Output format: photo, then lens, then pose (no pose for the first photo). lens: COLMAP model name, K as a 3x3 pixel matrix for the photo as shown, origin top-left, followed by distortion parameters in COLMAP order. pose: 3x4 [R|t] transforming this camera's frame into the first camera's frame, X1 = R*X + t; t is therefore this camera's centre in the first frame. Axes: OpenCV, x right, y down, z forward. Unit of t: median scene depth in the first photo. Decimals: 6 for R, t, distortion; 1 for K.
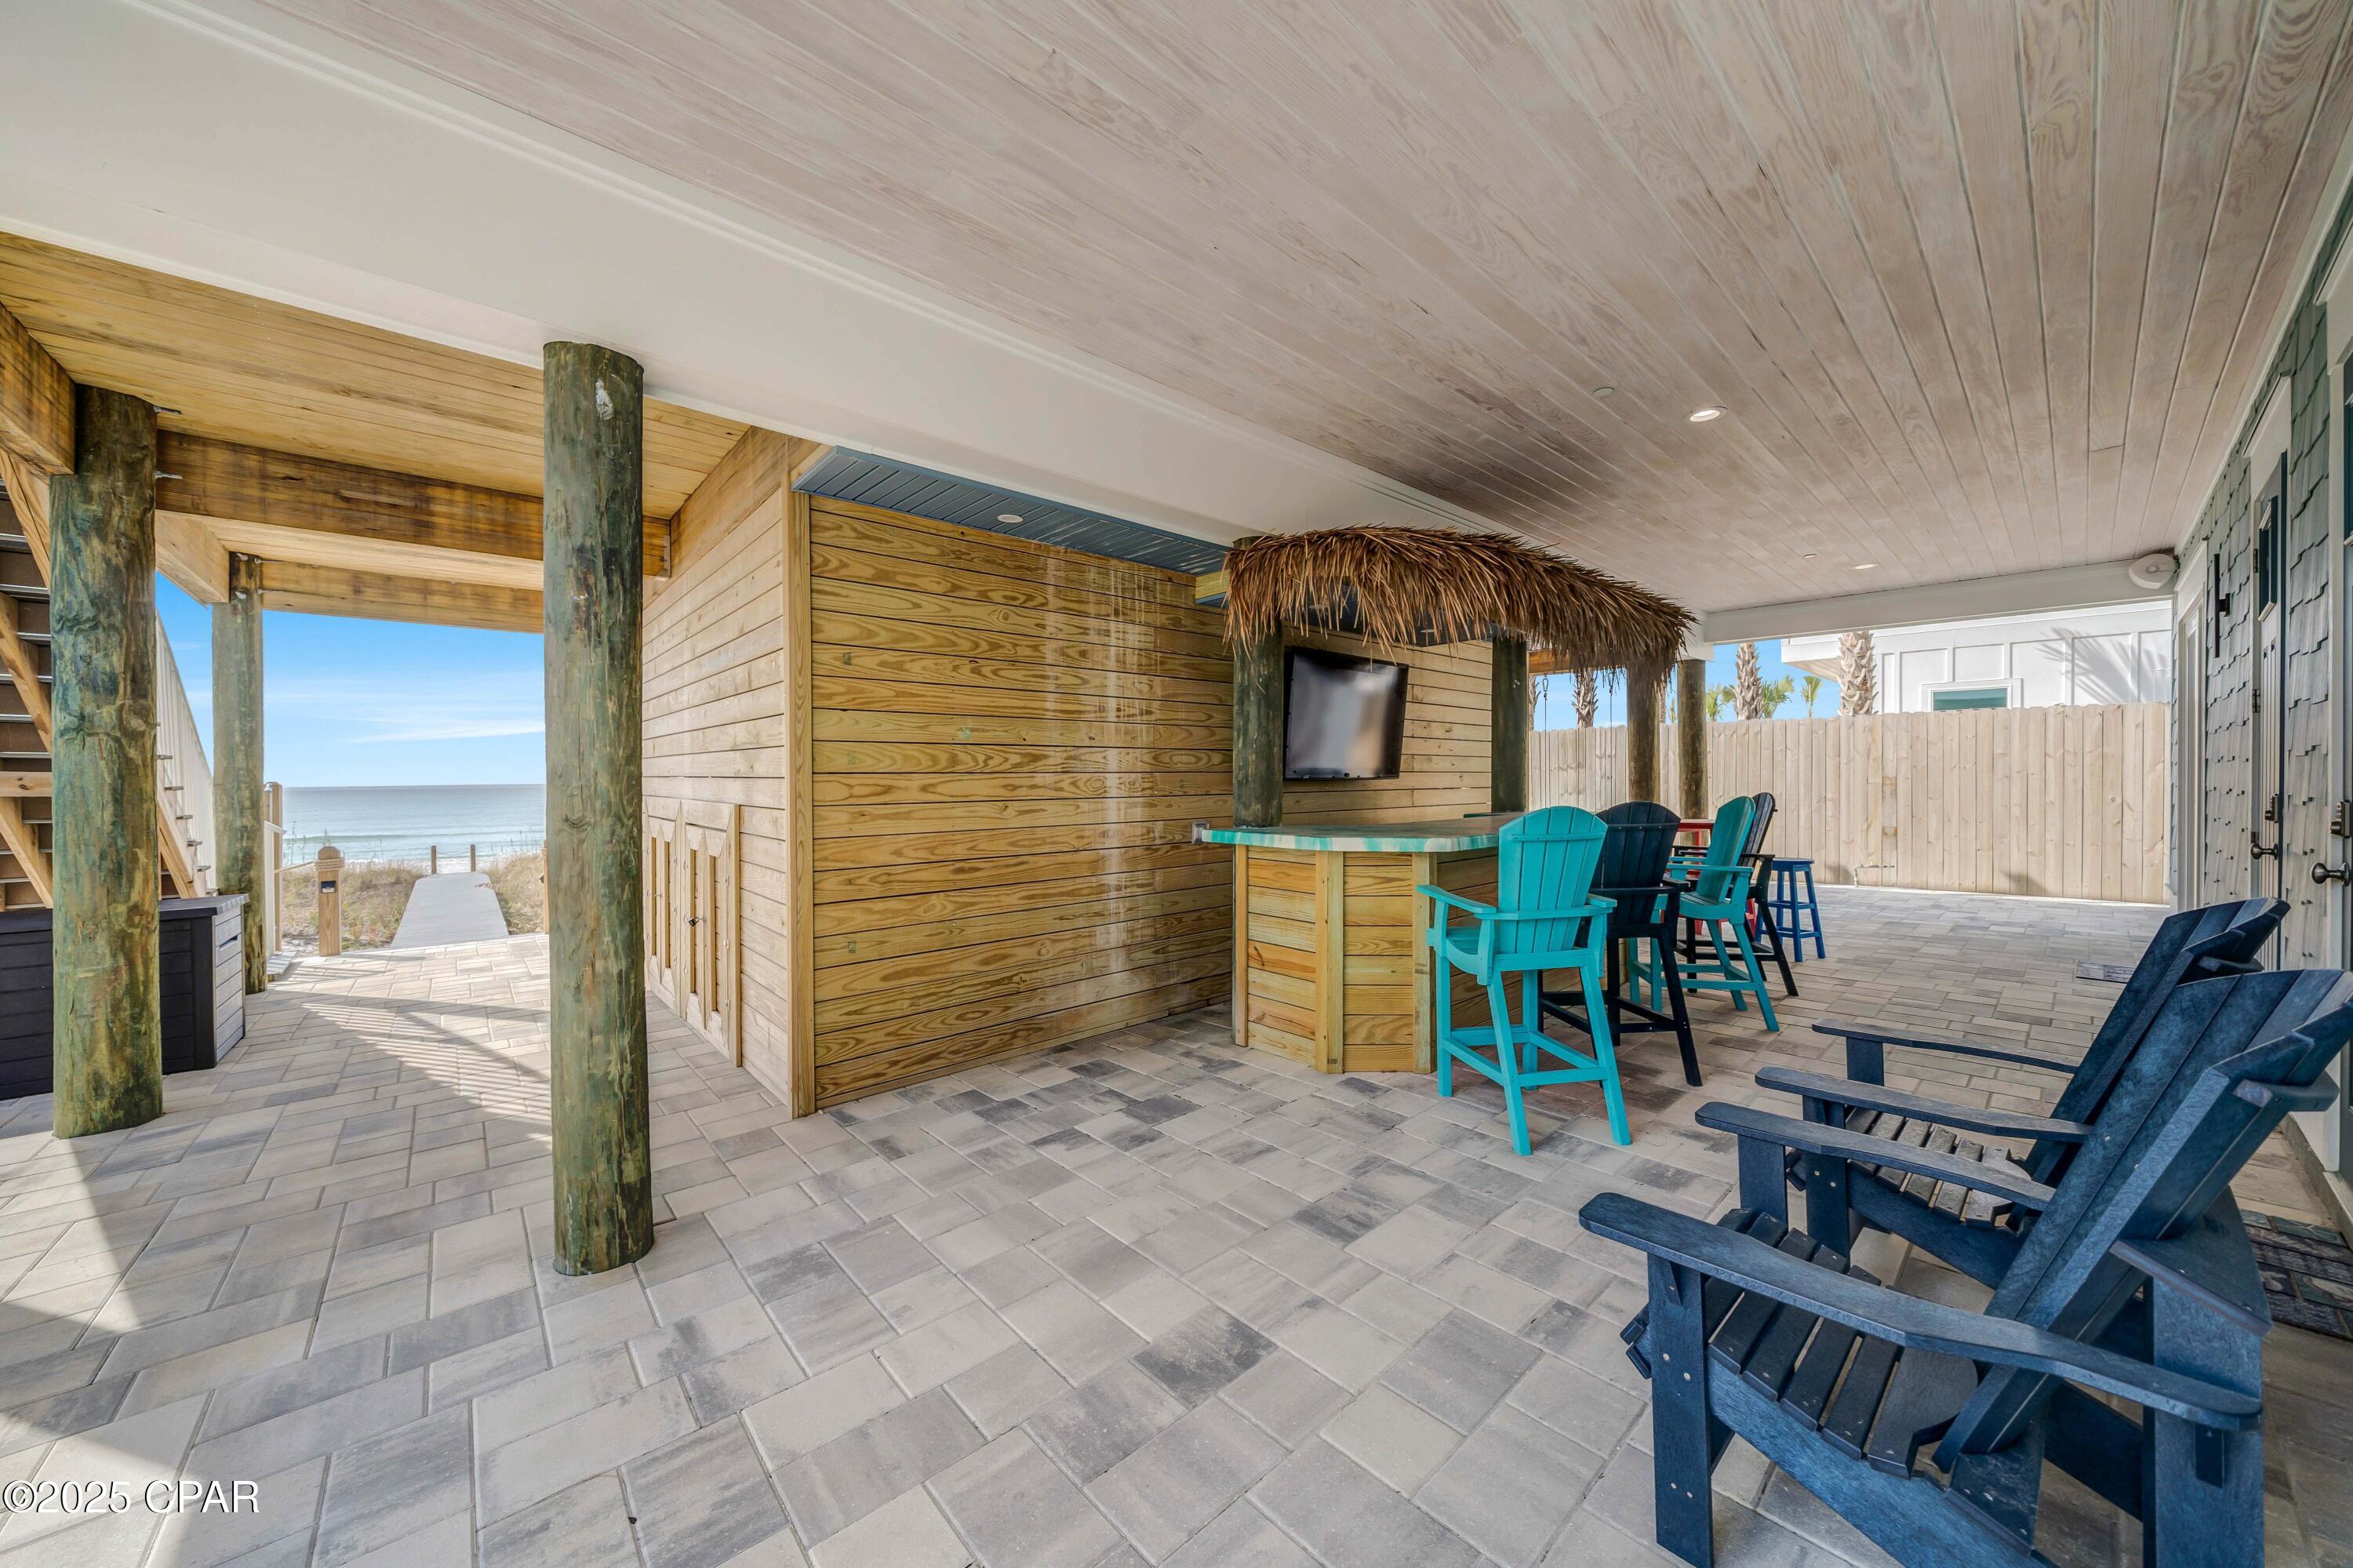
lens RADIAL K [[818.2, 0, 1157.4], [0, 818.2, 776.5], [0, 0, 1]] dist [-0.004129, 0.000408]
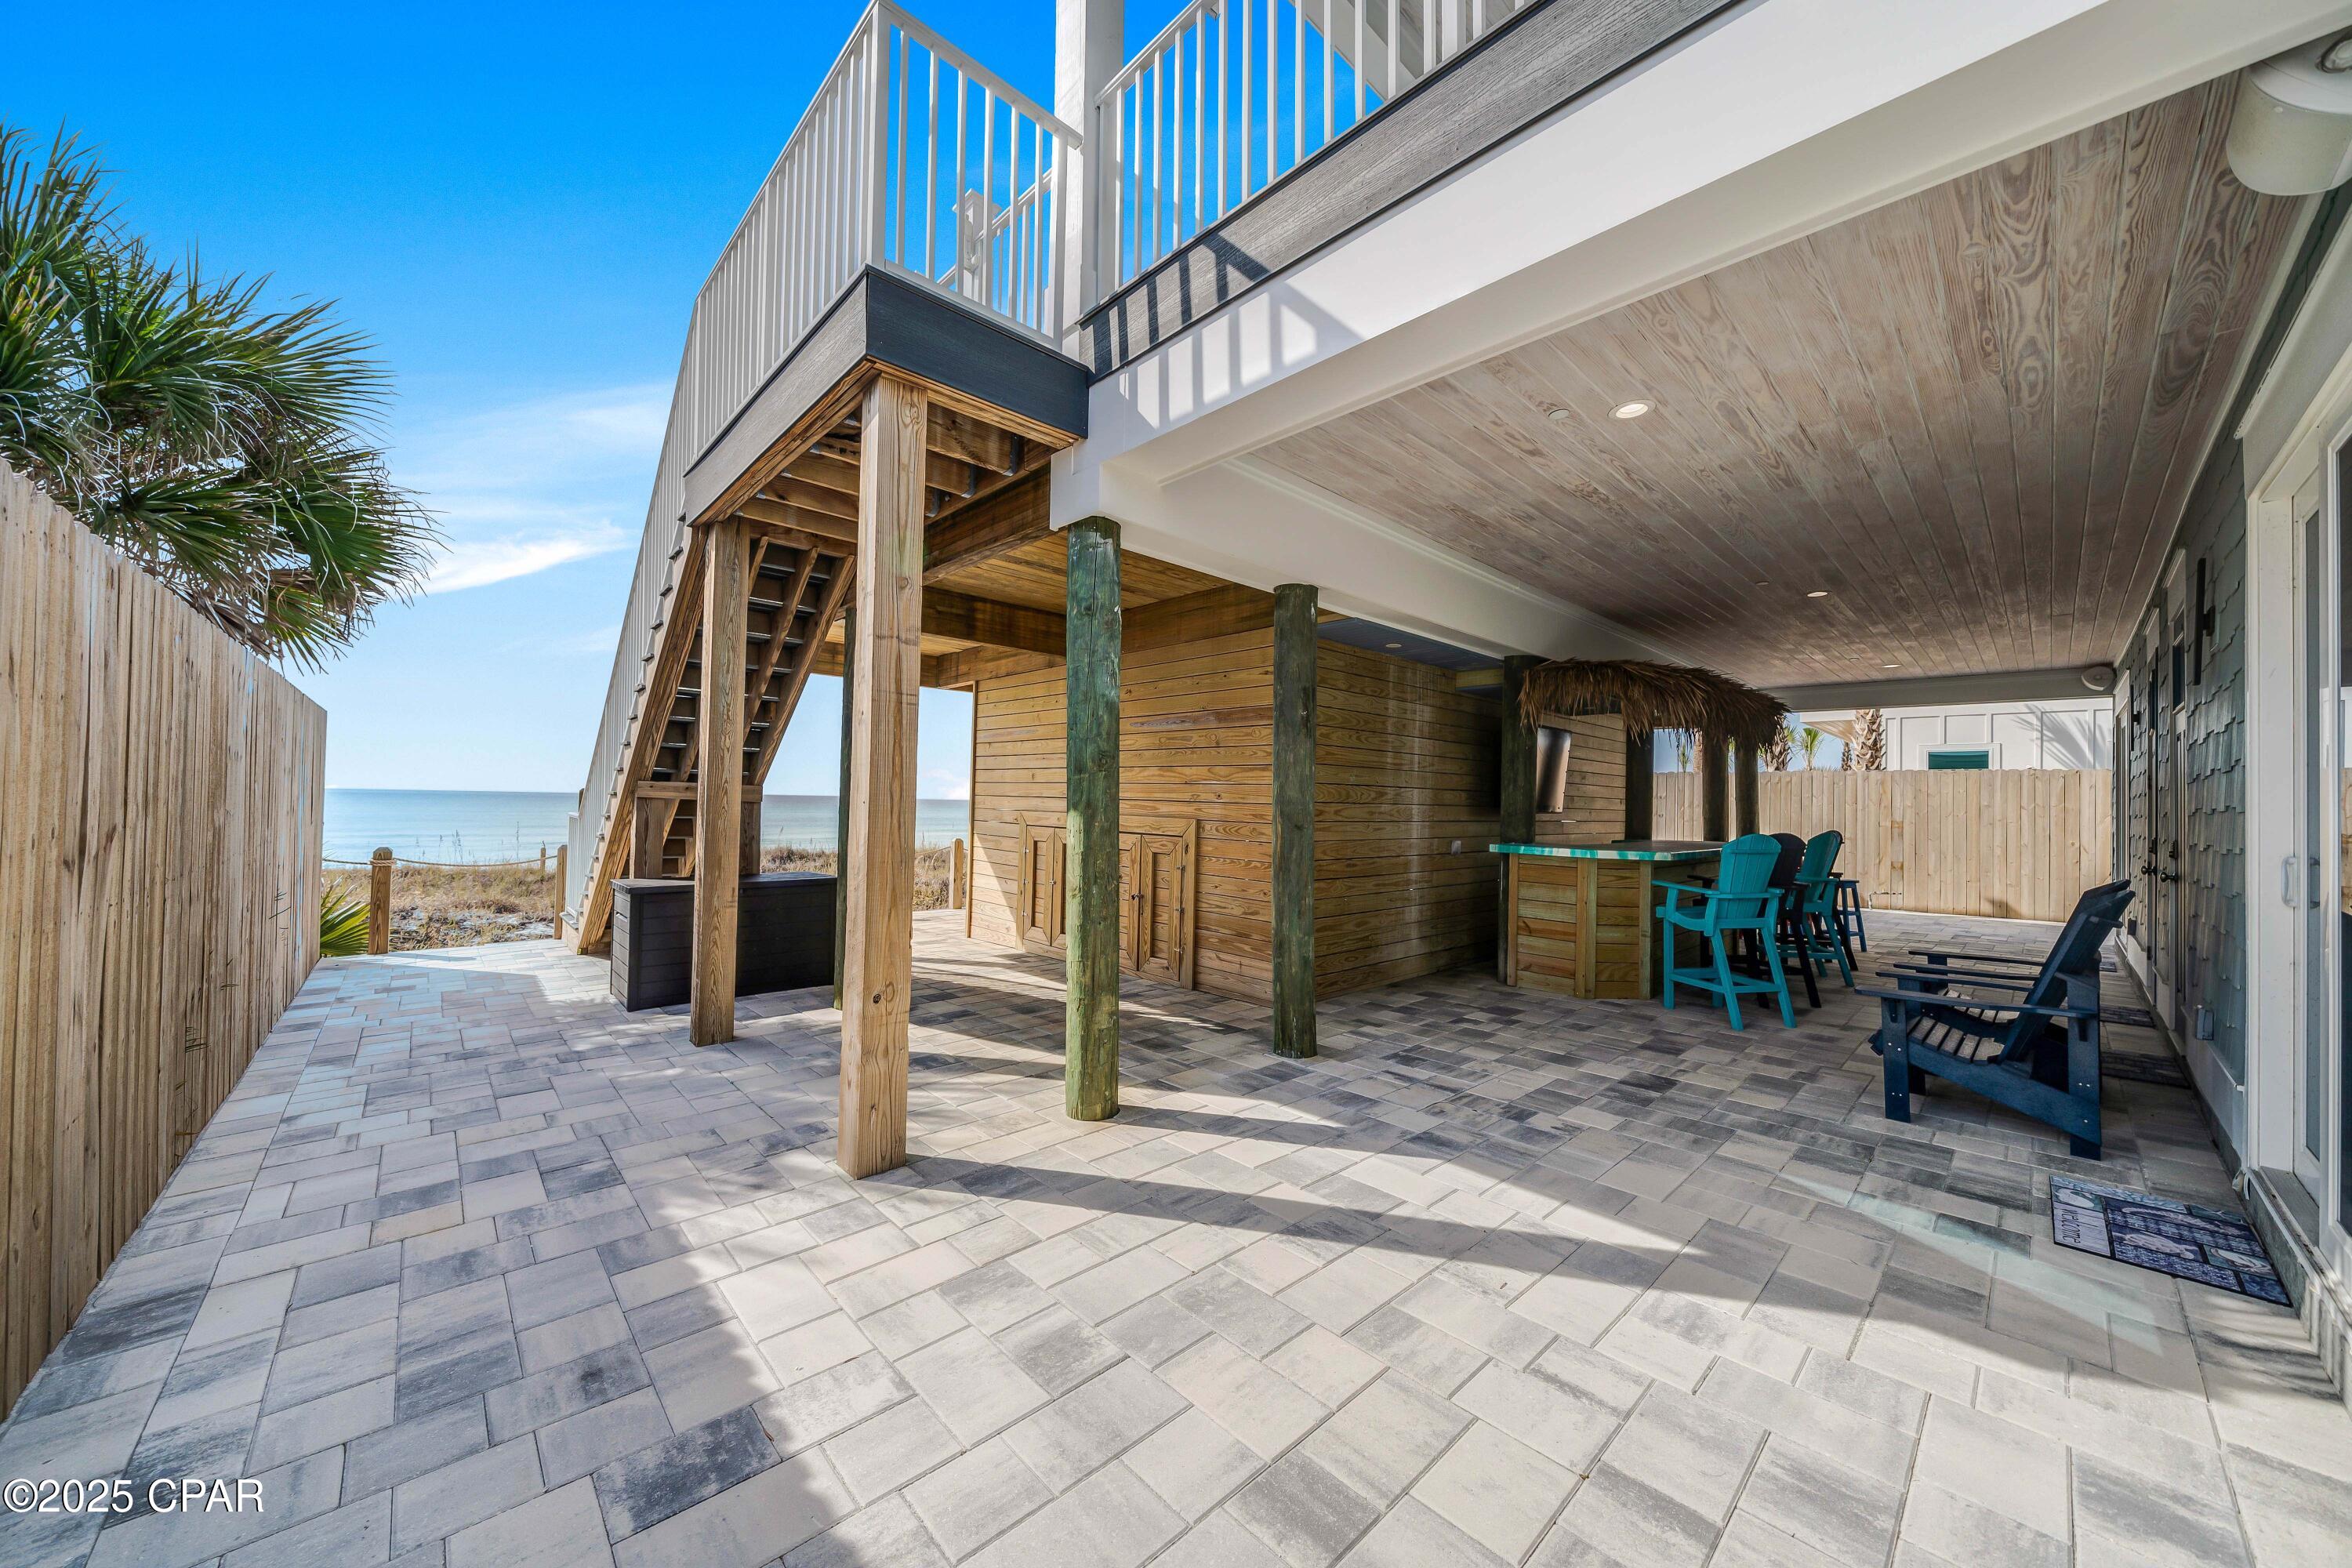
lens RADIAL K [[817.8, 0, 1165.4], [0, 817.8, 791.6], [0, 0, 1]] dist [-0.004129, 0.000408]
pose [[0.999189, 0.028292, 0.028651, -0.593258], [-0.027992, 0.999550, -0.010820, -0.000575], [-0.028944, 0.010010, 0.999531, -0.513664]]
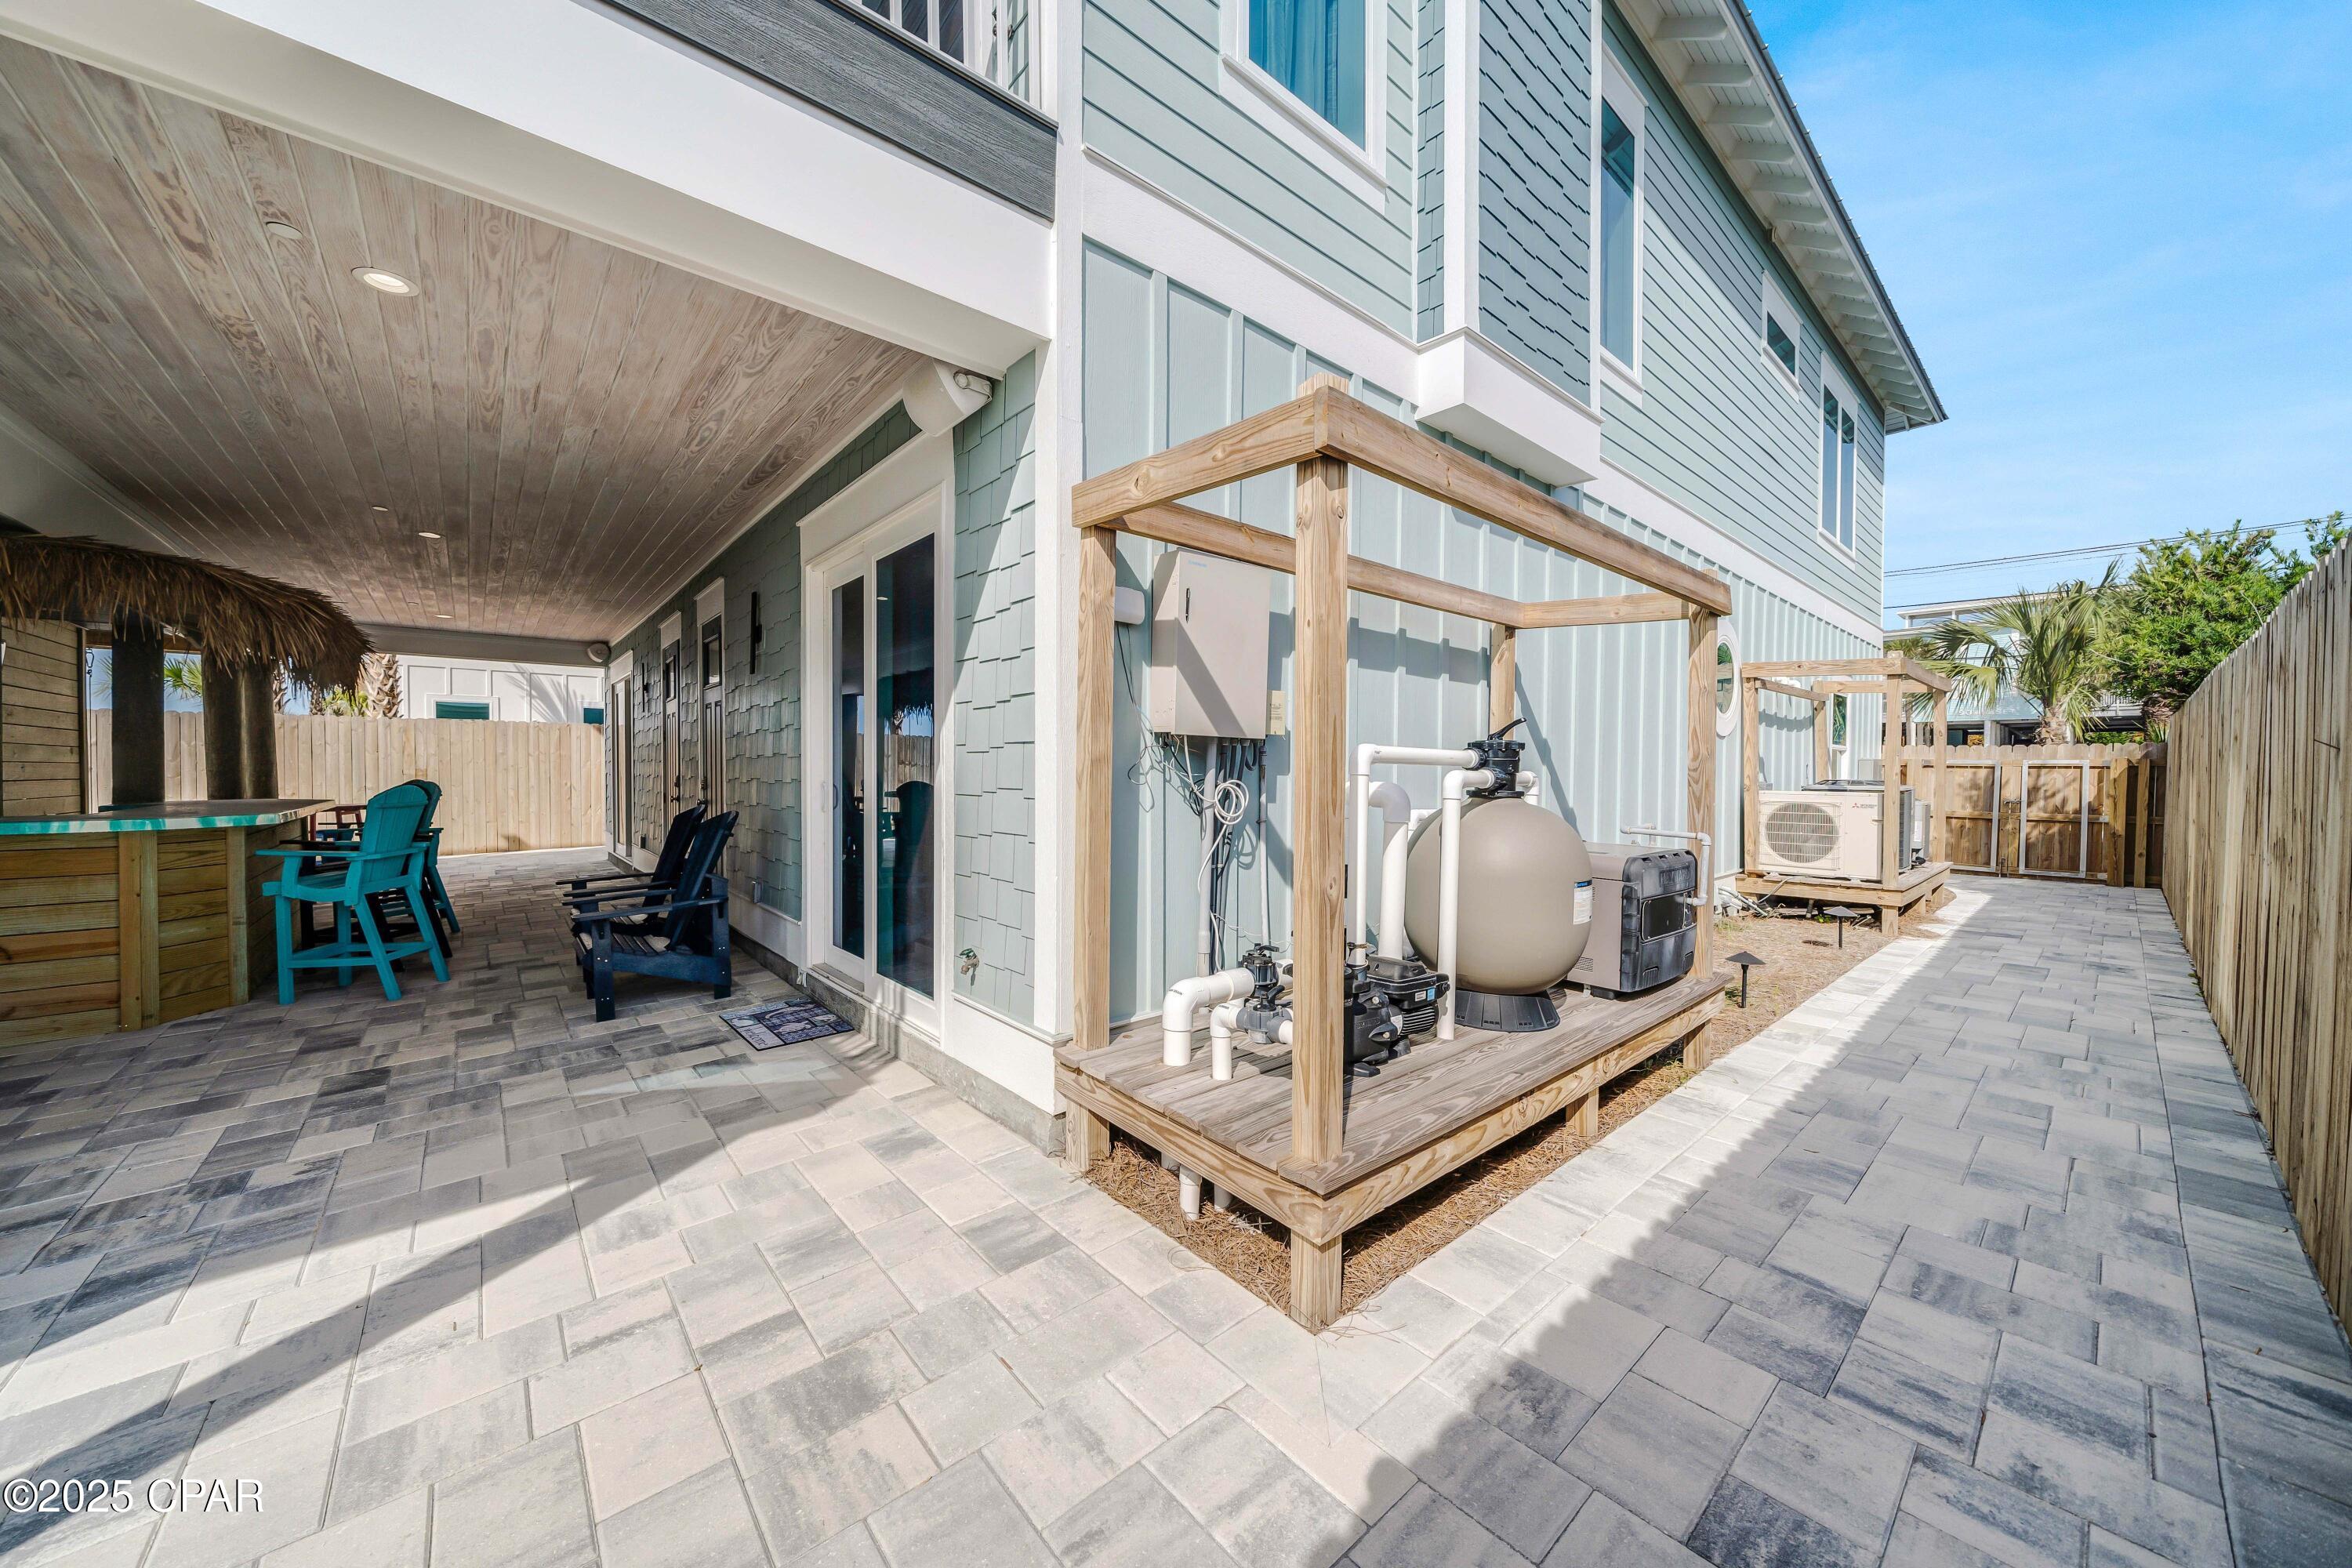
lens RADIAL K [[817.8, 0, 1156.4], [0, 817.8, 787.9], [0, 0, 1]] dist [-0.004129, 0.000408]
pose [[0.020914, -0.020225, 0.999577, -0.782817], [-0.001781, 0.999793, 0.020266, 0.003861], [-0.999780, -0.002205, 0.020874, -0.379117]]
